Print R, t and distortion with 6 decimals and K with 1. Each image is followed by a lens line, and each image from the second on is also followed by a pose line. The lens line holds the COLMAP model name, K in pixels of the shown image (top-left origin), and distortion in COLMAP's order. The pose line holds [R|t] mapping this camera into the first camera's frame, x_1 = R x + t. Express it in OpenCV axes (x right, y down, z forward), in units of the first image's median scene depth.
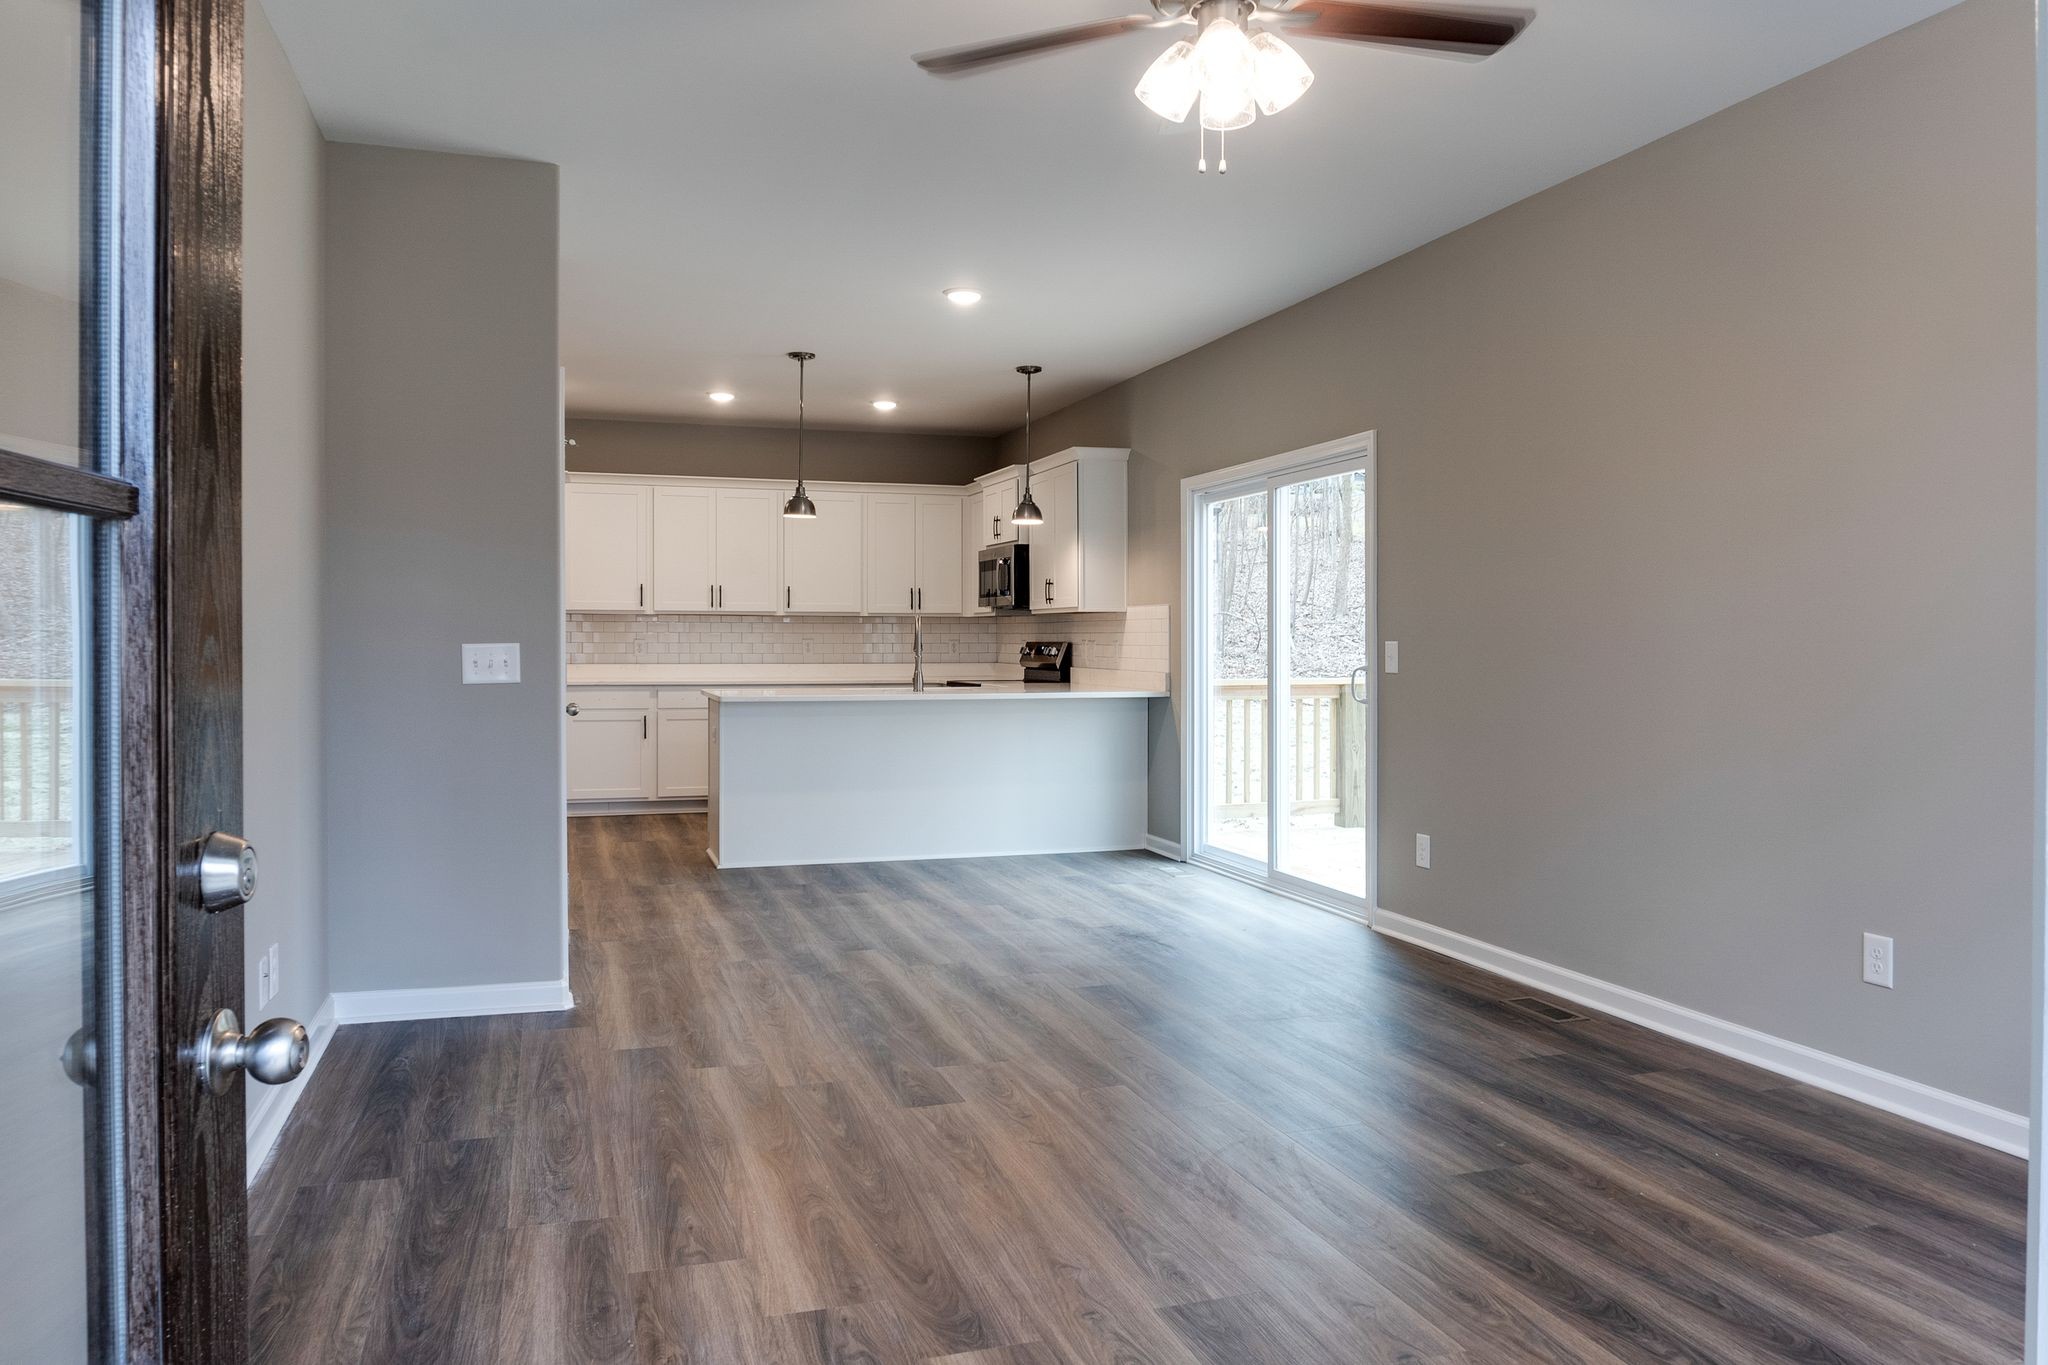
lens RADIAL K [[1435.3, 0, 987.5], [0, 1435.3, 681.1], [0, 0, 1]] dist [-0.016904, 0.002210]
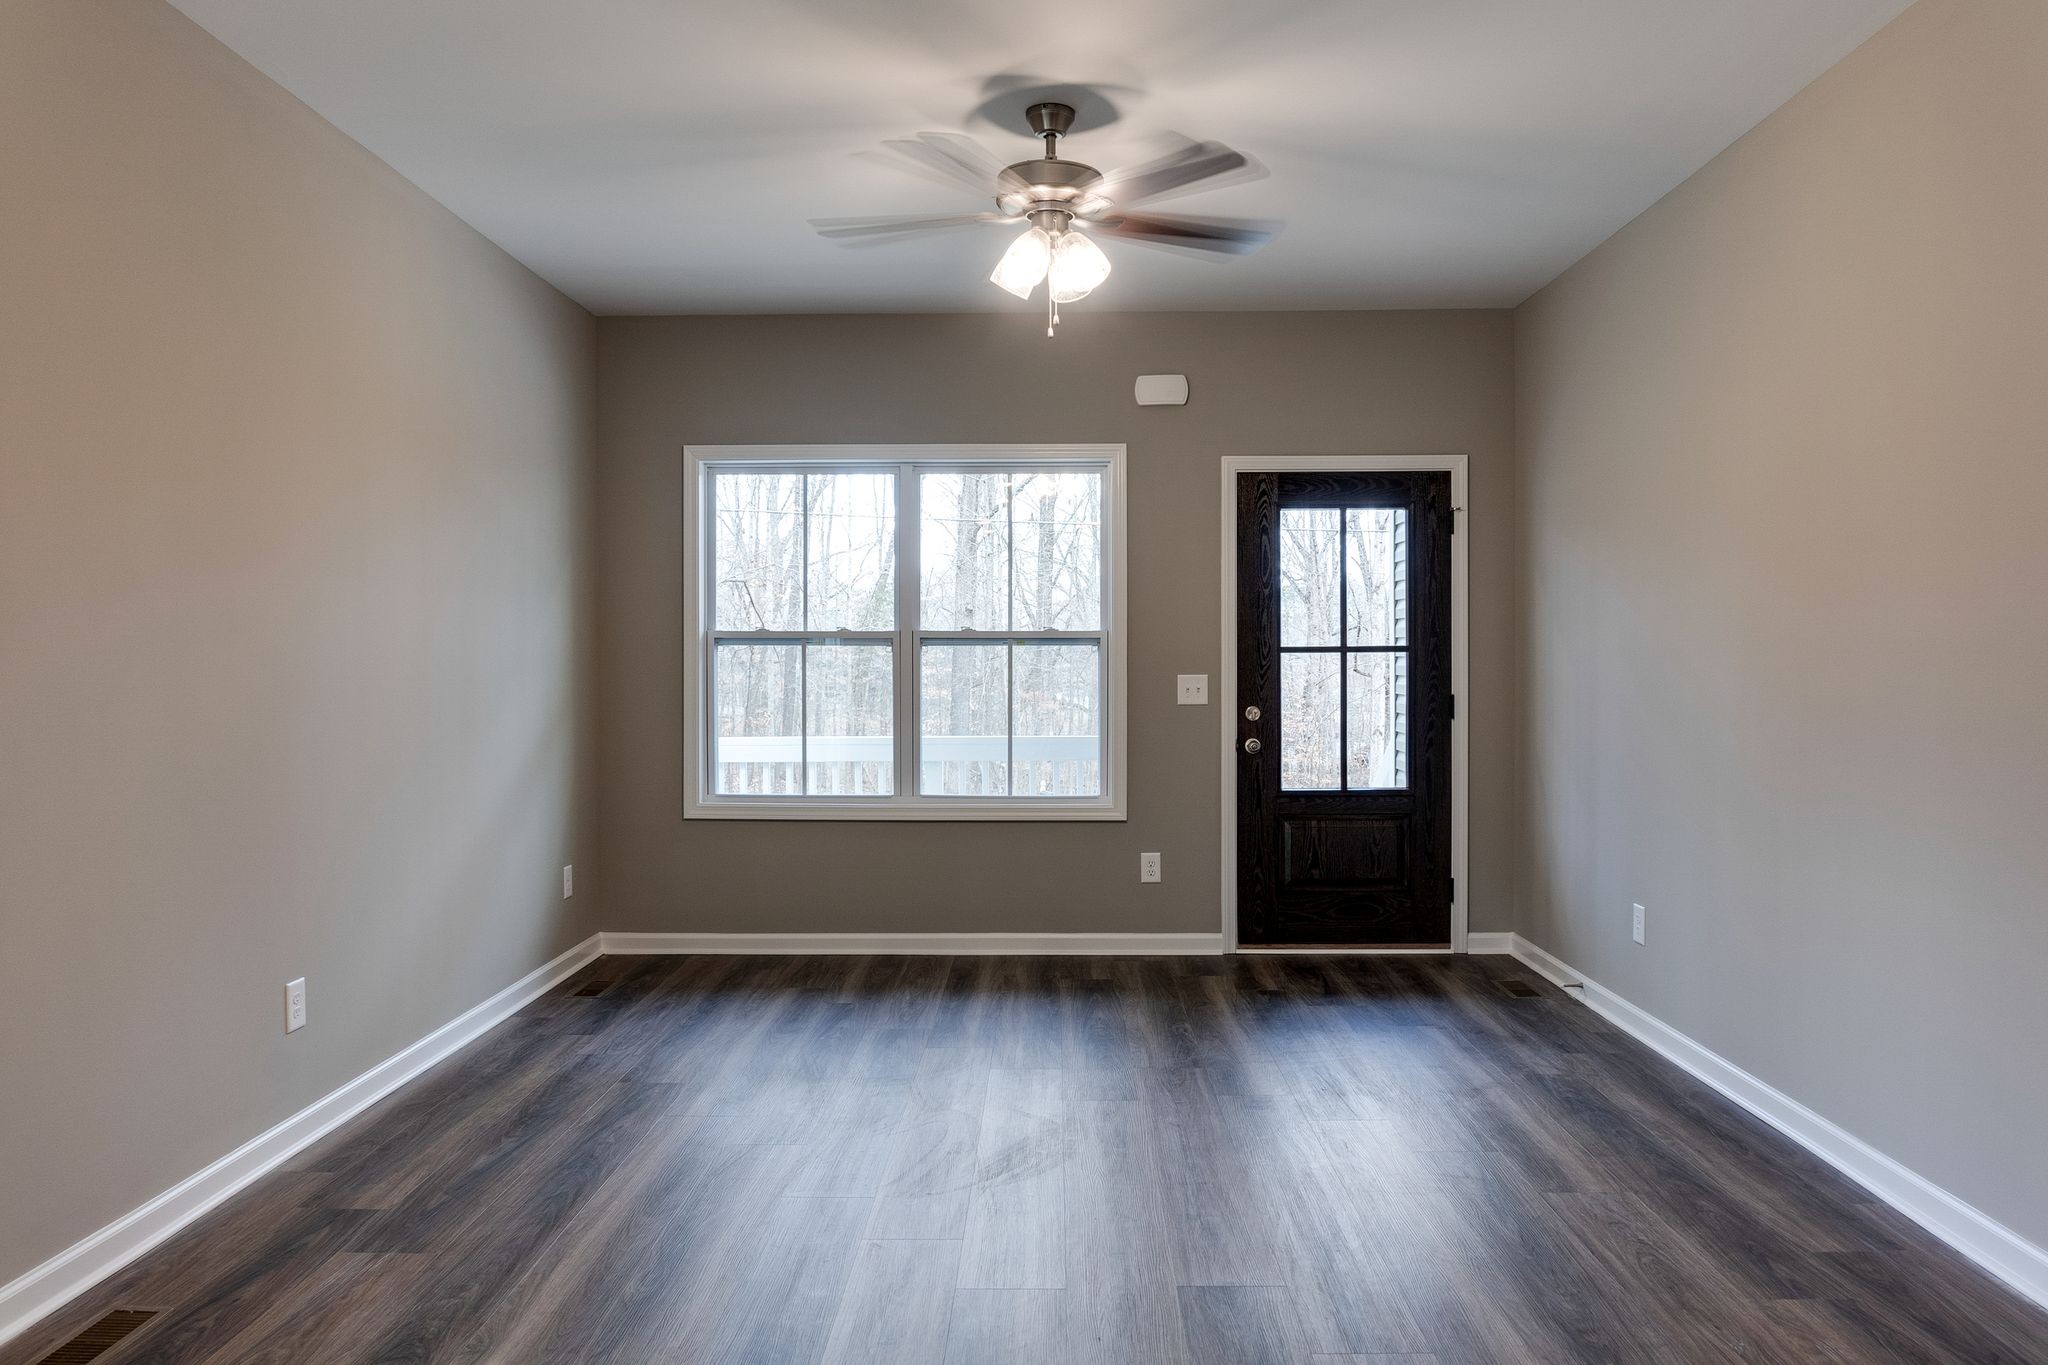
lens RADIAL K [[714.2, 0, 1067.2], [0, 714.2, 674.3], [0, 0, 1]] dist [-0.000929, 0.000029]
pose [[-0.893400, 0.004870, 0.449235, -0.165873], [0.018131, 0.999517, 0.025222, -0.073975], [-0.448896, 0.030679, -0.893057, 1.592293]]
